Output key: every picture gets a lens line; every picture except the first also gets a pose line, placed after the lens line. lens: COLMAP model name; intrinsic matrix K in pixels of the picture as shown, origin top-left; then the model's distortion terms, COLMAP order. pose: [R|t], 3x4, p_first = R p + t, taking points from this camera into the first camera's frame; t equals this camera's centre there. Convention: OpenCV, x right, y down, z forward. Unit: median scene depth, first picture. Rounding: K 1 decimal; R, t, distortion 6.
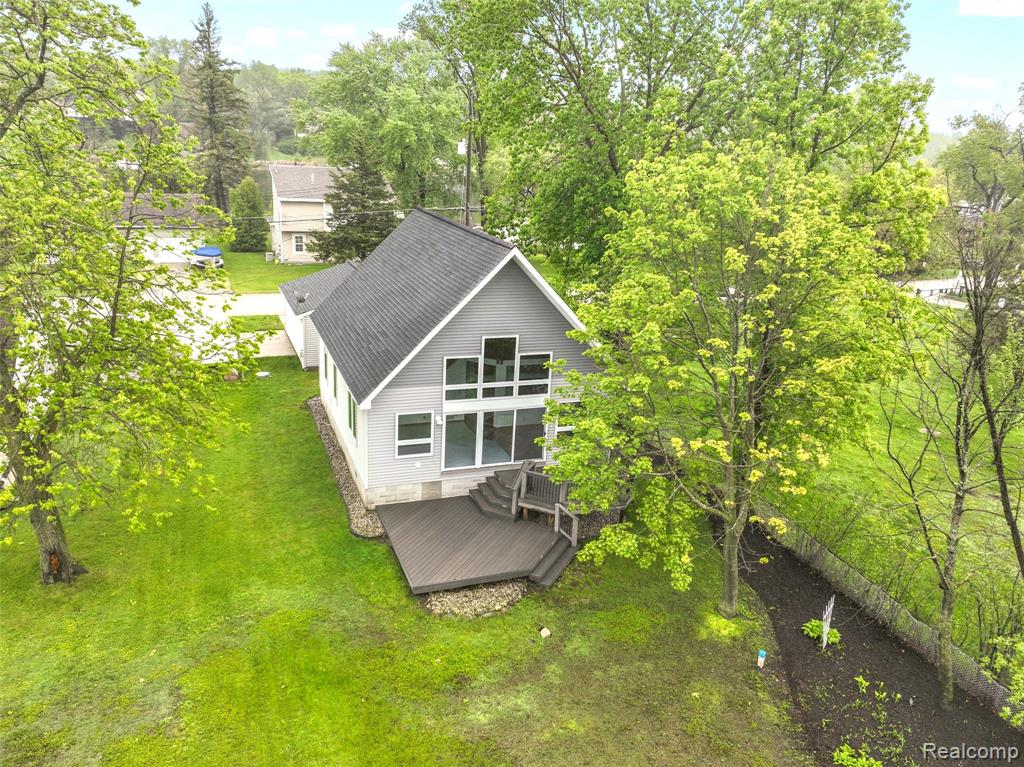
lens RADIAL K [[797.0, 0, 523.5], [0, 797.0, 381.4], [0, 0, 1]] dist [0.003838, 0.002797]
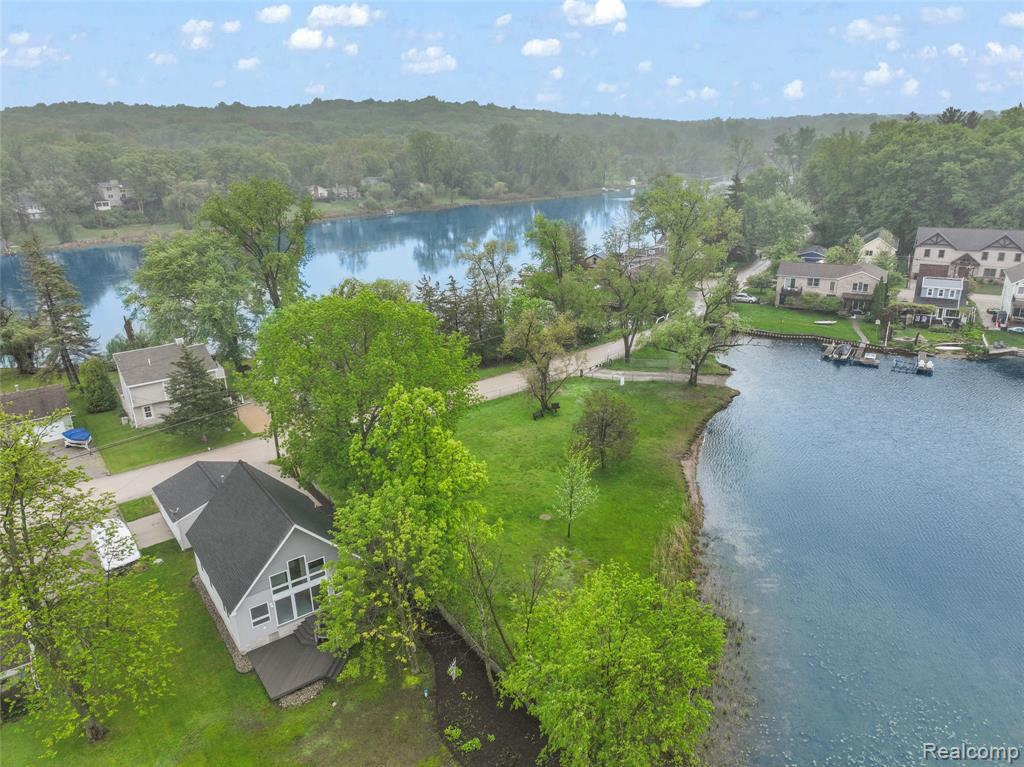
lens RADIAL K [[706.8, 0, 514.0], [0, 706.8, 386.8], [0, 0, 1]] dist [-0.004031, 0.019887]
pose [[0.963206, -0.159949, 0.215986, 0.190150], [0.151063, 0.986871, 0.057151, -0.513907], [-0.222292, -0.022420, 0.974722, -0.889710]]
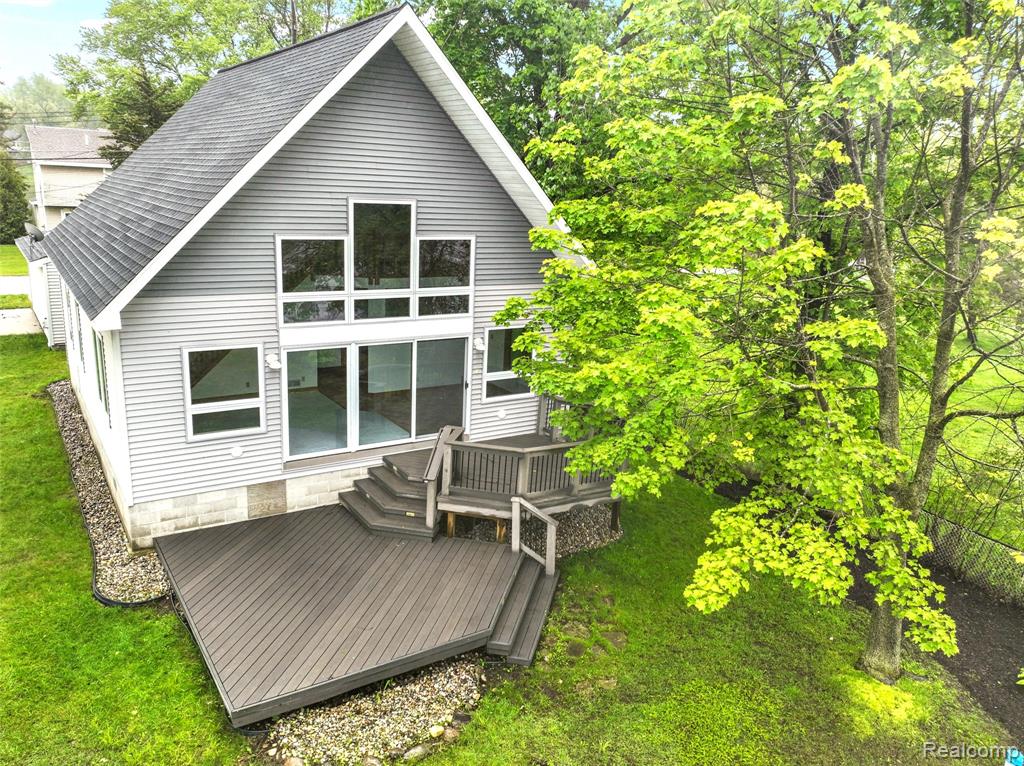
lens RADIAL K [[797.0, 0, 523.5], [0, 797.0, 380.9], [0, 0, 1]] dist [0.003838, 0.002797]
pose [[0.978028, -0.062263, 0.198956, -0.050942], [0.069913, 0.997051, -0.031651, 0.089982], [-0.196399, 0.044865, 0.979497, 0.459960]]
